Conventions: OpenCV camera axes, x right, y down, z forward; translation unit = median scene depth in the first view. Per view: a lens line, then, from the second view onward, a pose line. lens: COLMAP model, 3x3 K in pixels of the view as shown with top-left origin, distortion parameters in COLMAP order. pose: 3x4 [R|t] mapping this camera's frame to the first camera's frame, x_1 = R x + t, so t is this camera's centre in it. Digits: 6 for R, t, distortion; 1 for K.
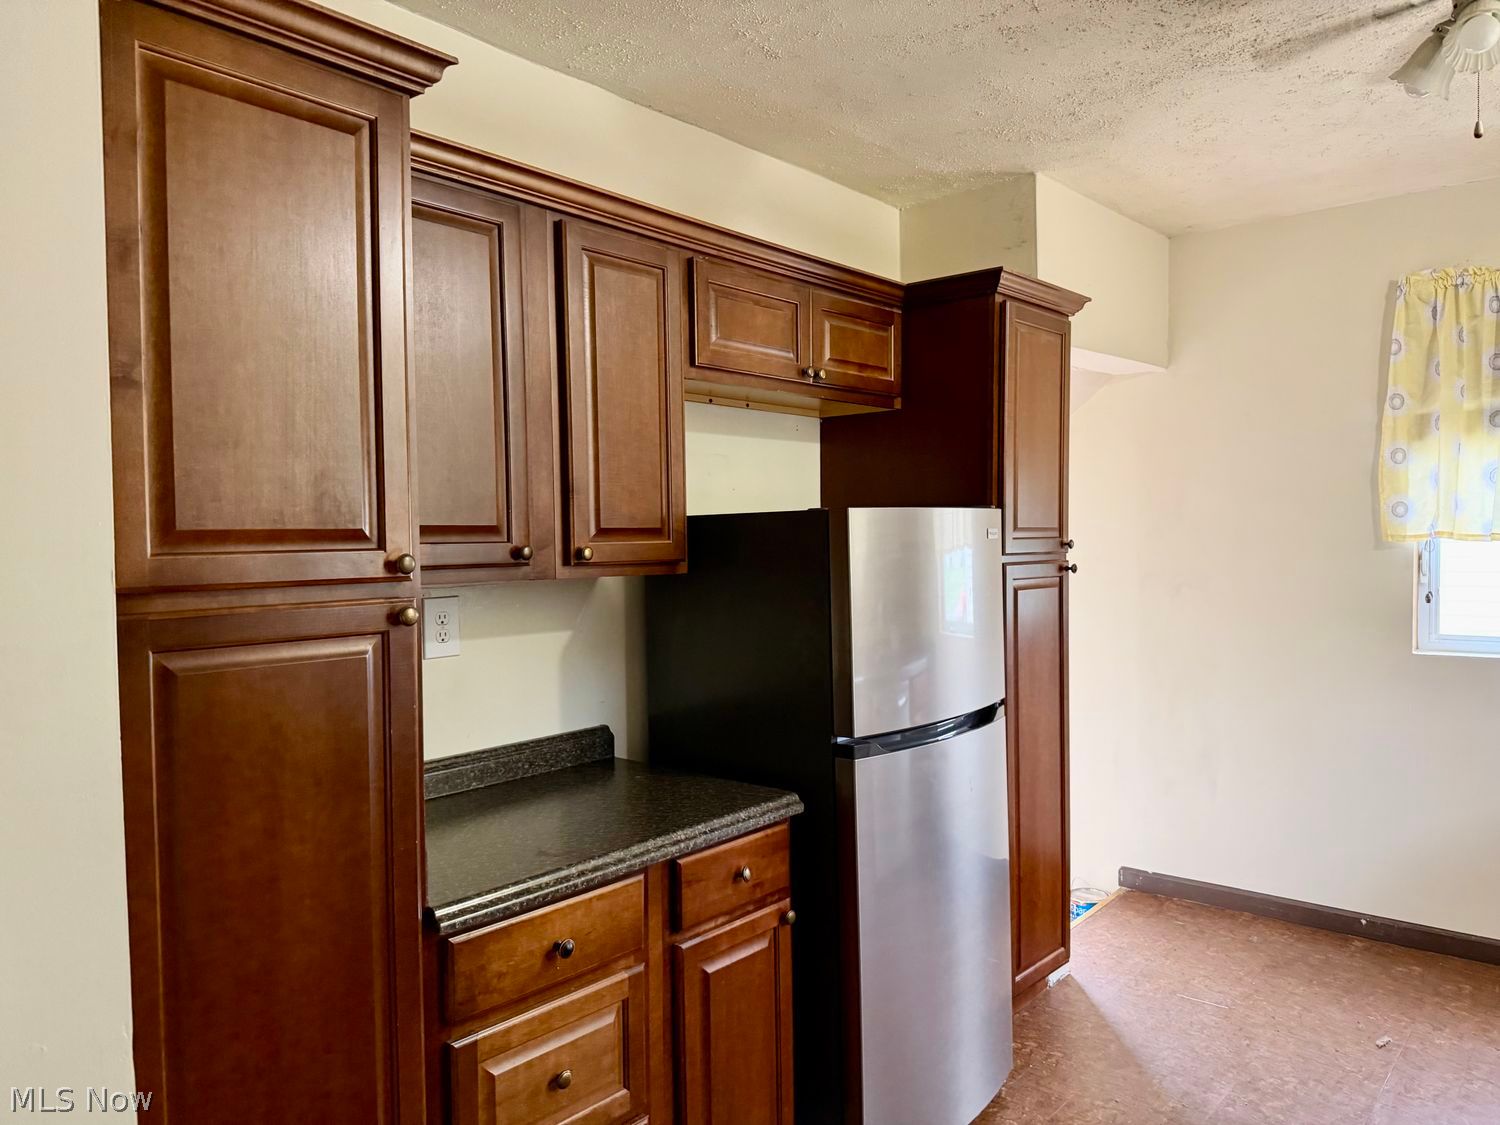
lens RADIAL K [[1064.6, 0, 756.5], [0, 1064.6, 575.2], [0, 0, 1]] dist [0.070786, -0.076798]
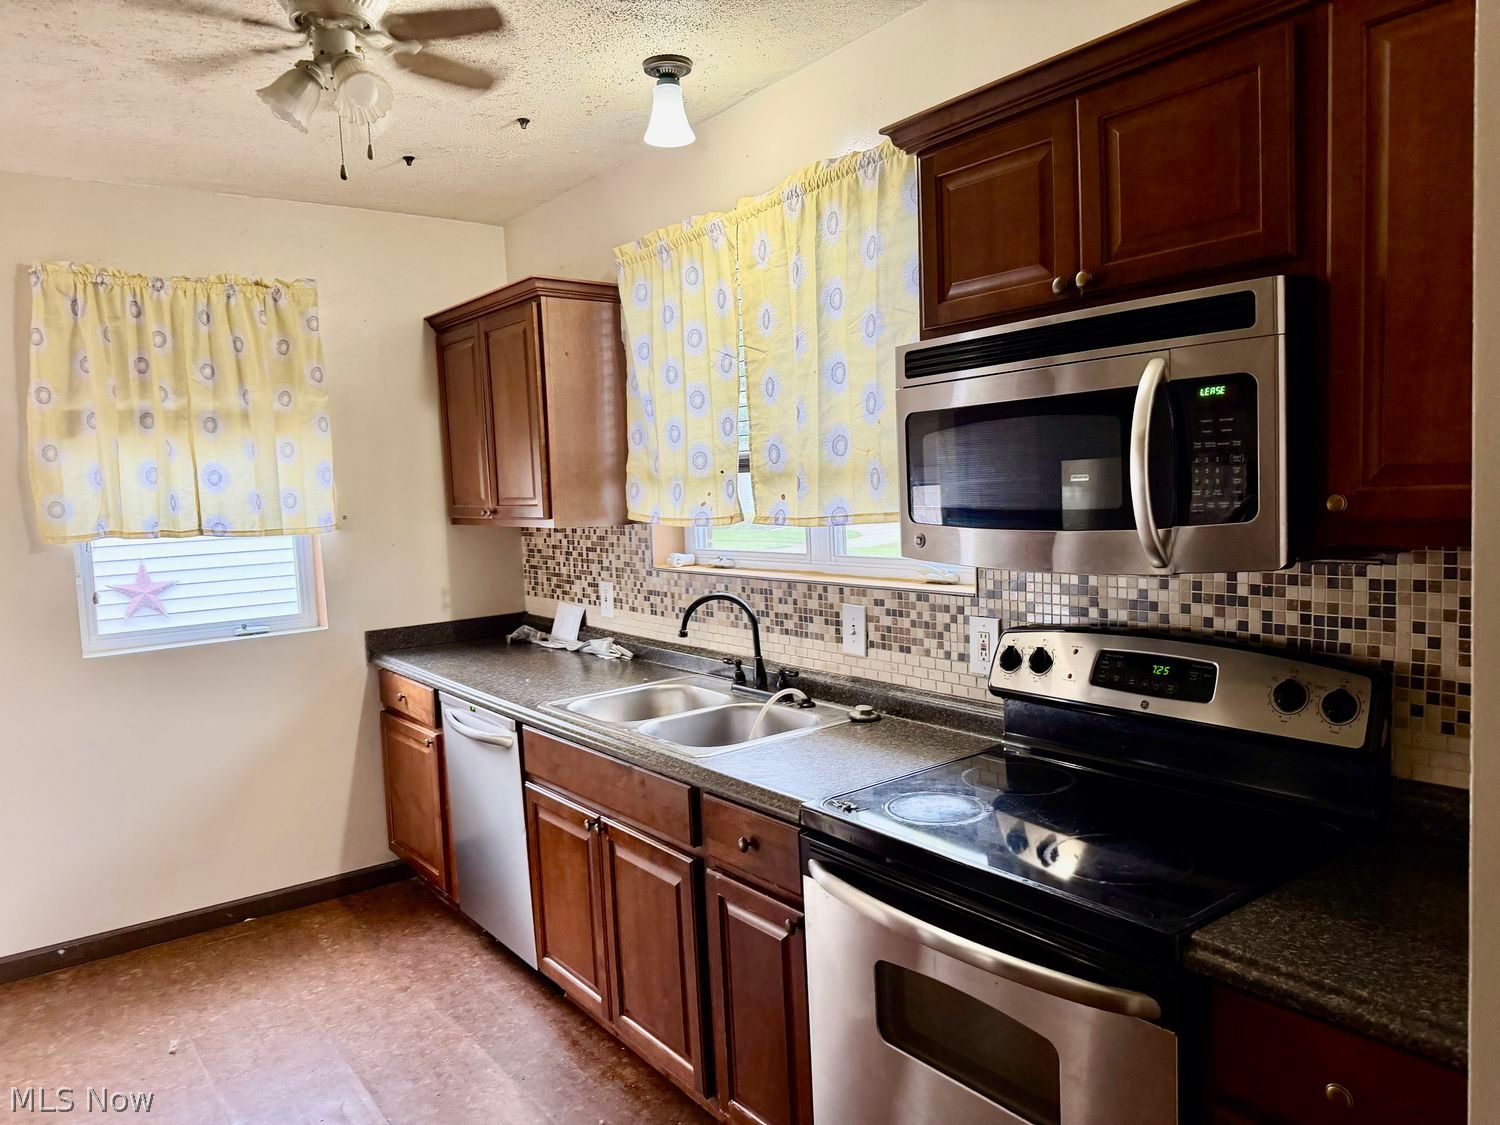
lens RADIAL K [[1064.6, 0, 751.7], [0, 1064.6, 566.4], [0, 0, 1]] dist [0.070786, -0.076798]
pose [[0.219385, -0.074944, 0.972756, -0.215286], [0.077460, 0.995236, 0.059206, -0.022126], [-0.972559, 0.062361, 0.224145, 0.216088]]
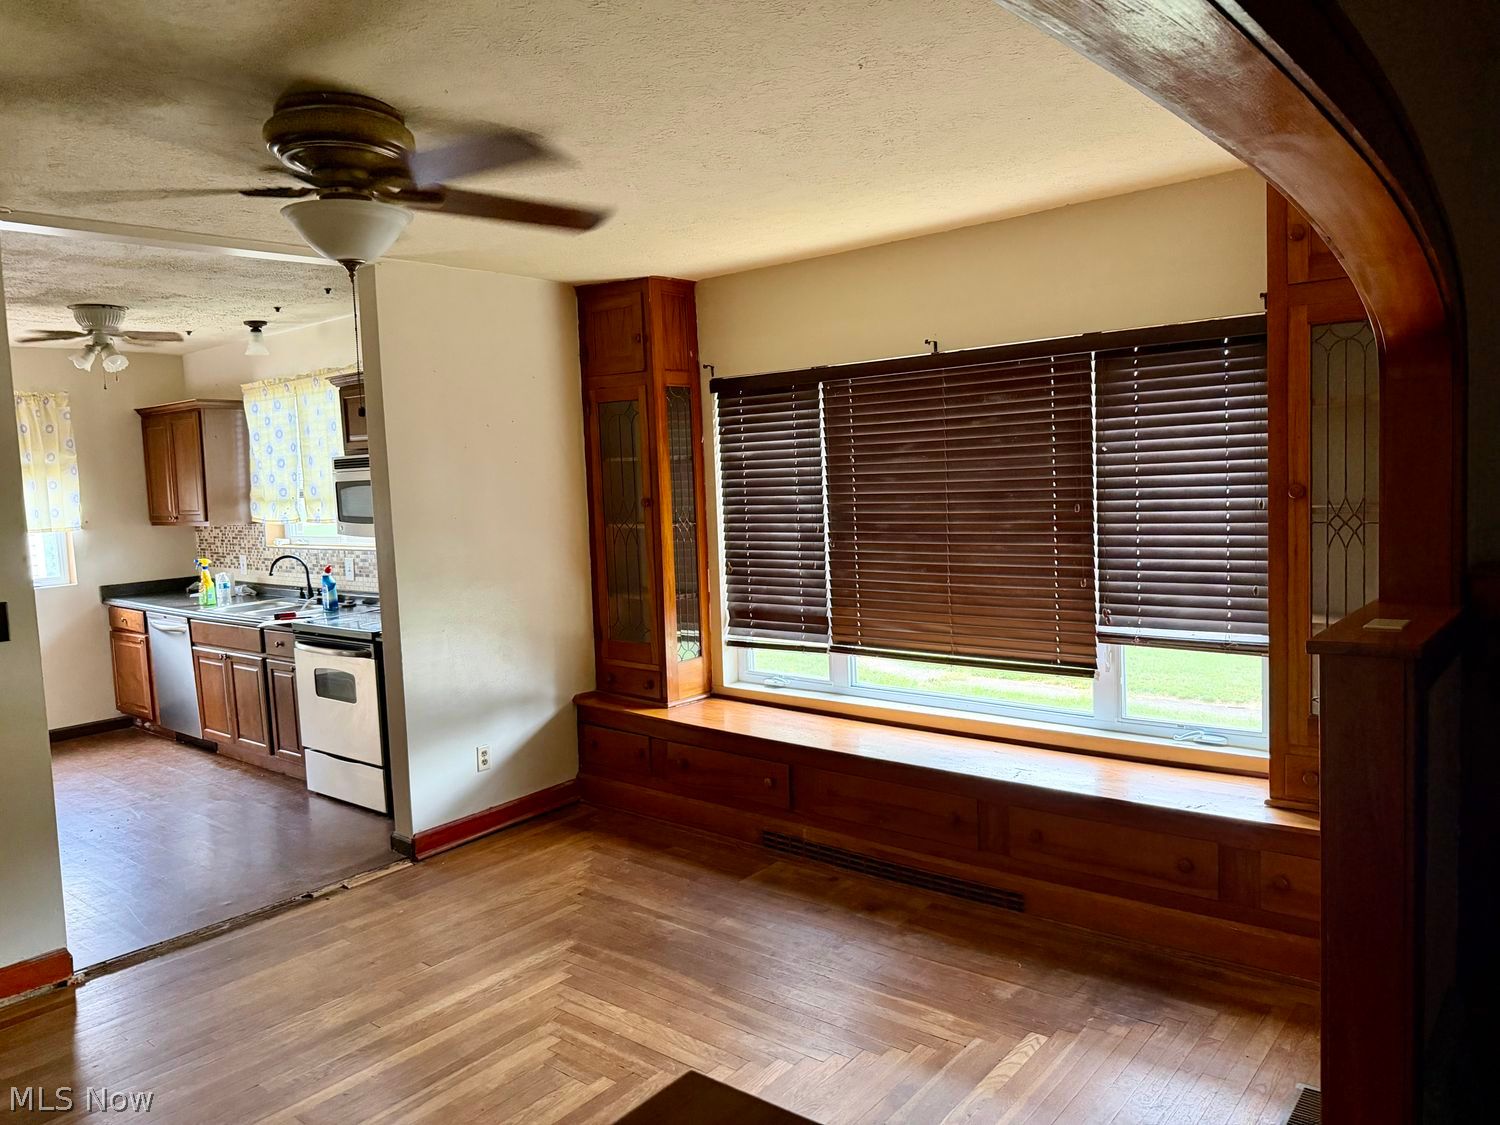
lens RADIAL K [[1064.6, 0, 714.8], [0, 1064.6, 563.6], [0, 0, 1]] dist [0.070786, -0.076798]
pose [[0.011824, -0.074827, 0.997126, -1.294797], [0.083708, 0.993770, 0.073583, -0.012117], [-0.996420, 0.082598, 0.018014, -0.363169]]
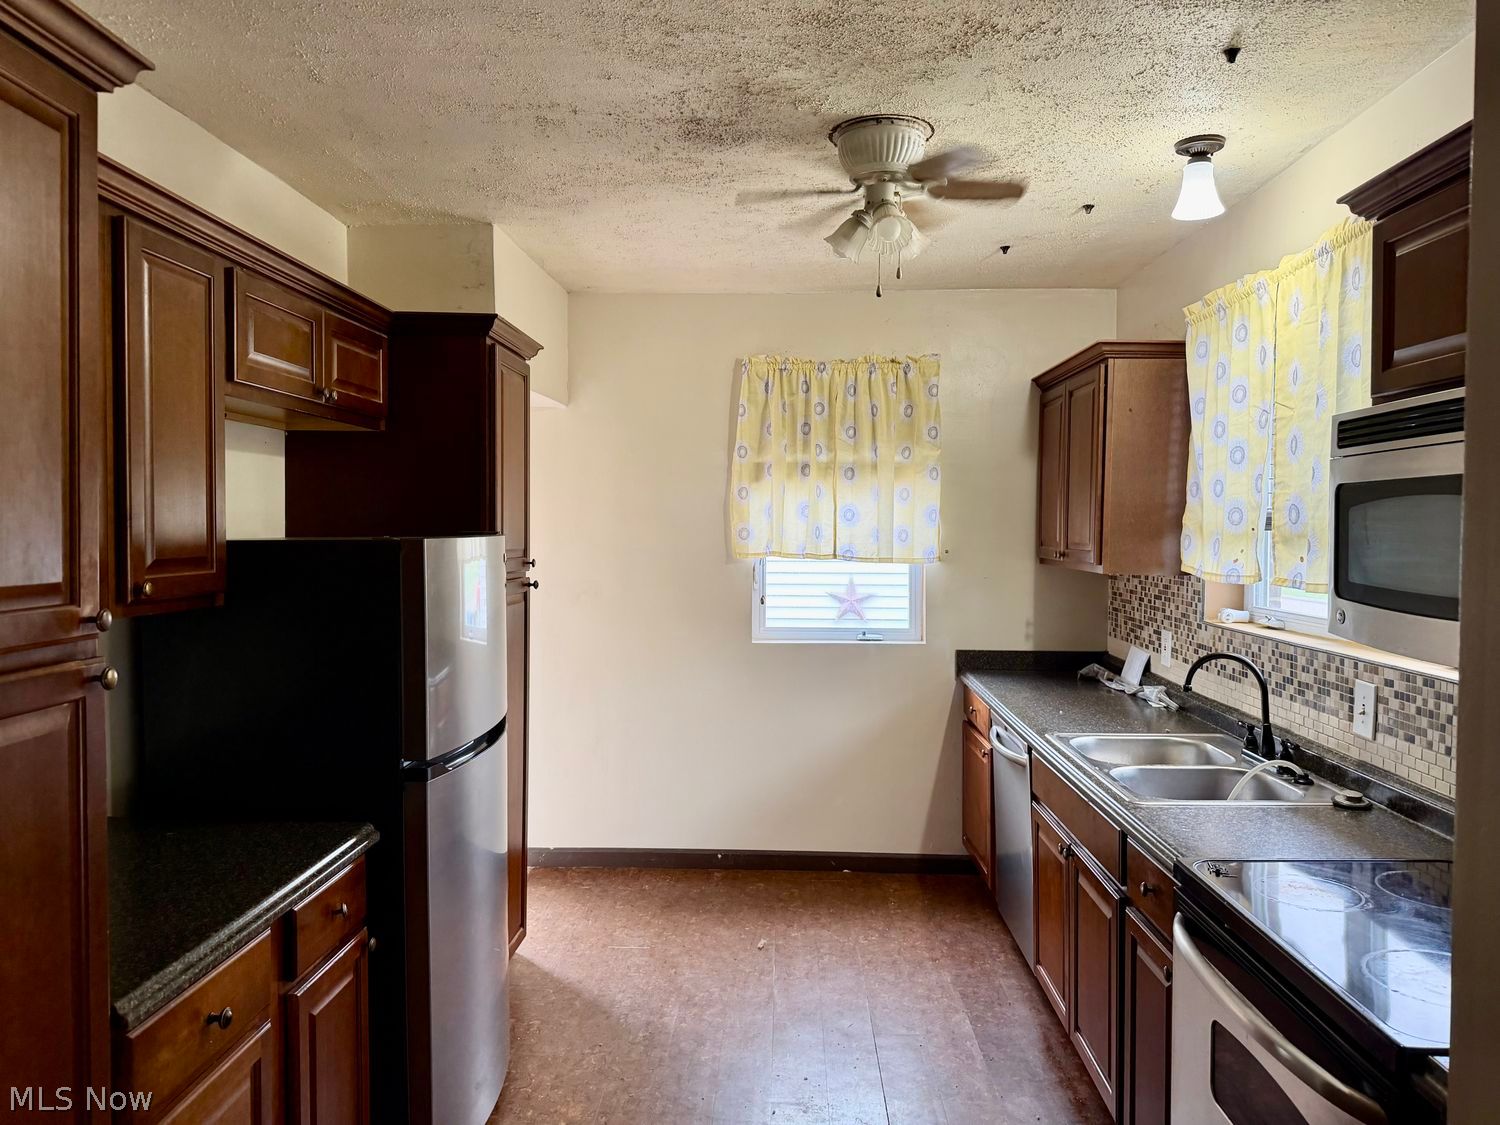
lens RADIAL K [[1064.6, 0, 745.7], [0, 1064.6, 552.4], [0, 0, 1]] dist [0.070786, -0.076798]
pose [[0.783820, 0.001535, 0.620986, -0.222370], [0.008237, 0.999883, -0.012868, -0.023691], [-0.620934, 0.015202, 0.783716, -0.012184]]
